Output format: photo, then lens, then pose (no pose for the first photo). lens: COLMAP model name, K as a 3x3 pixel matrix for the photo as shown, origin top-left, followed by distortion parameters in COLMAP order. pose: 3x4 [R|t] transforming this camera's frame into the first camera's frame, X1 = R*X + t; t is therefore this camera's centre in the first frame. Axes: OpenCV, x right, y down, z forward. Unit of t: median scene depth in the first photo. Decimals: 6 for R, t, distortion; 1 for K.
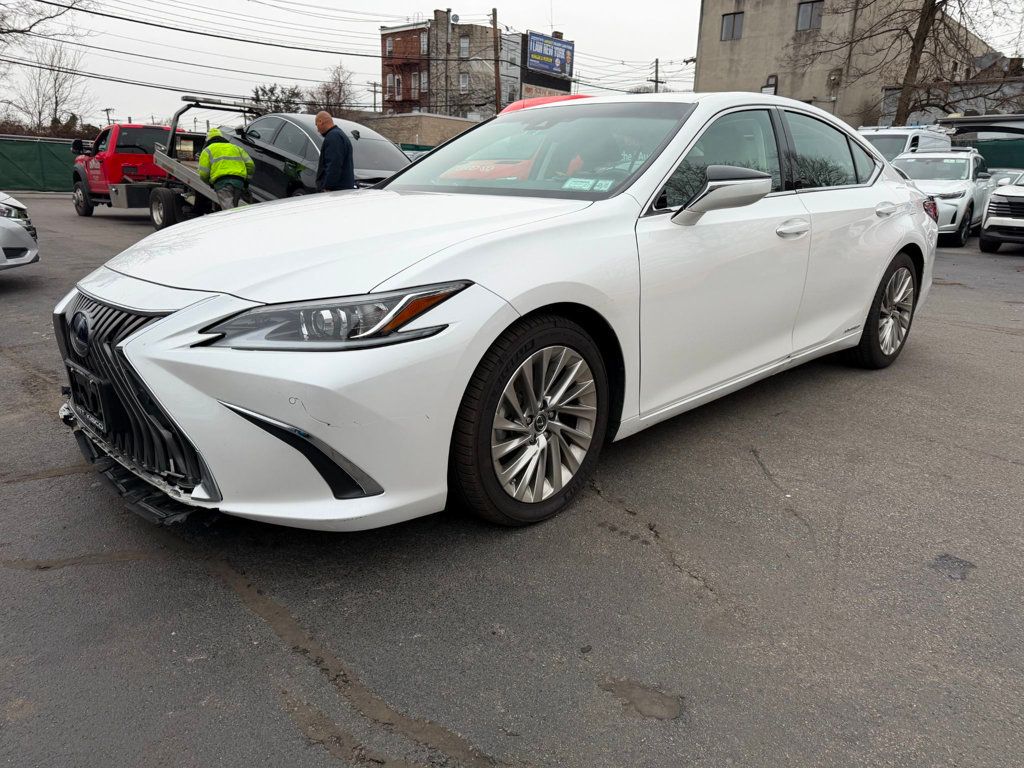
lens RADIAL K [[725.9, 0, 511.0], [0, 725.9, 387.2], [0, 0, 1]] dist [0.002219, -0.004981]
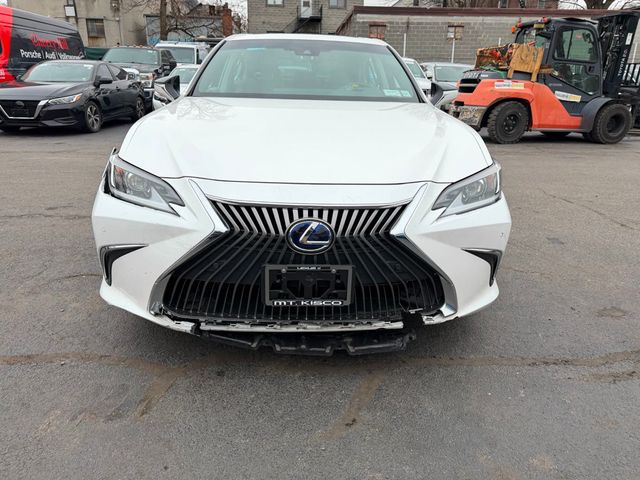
lens RADIAL K [[453.7, 0, 319.8], [0, 453.7, 237.7], [0, 0, 1]] dist [0.002219, -0.004981]
pose [[0.664553, -0.244925, 0.705961, -1.153303], [0.191559, 0.969025, 0.155869, -0.192072], [-0.722270, 0.031650, 0.690886, 0.489608]]
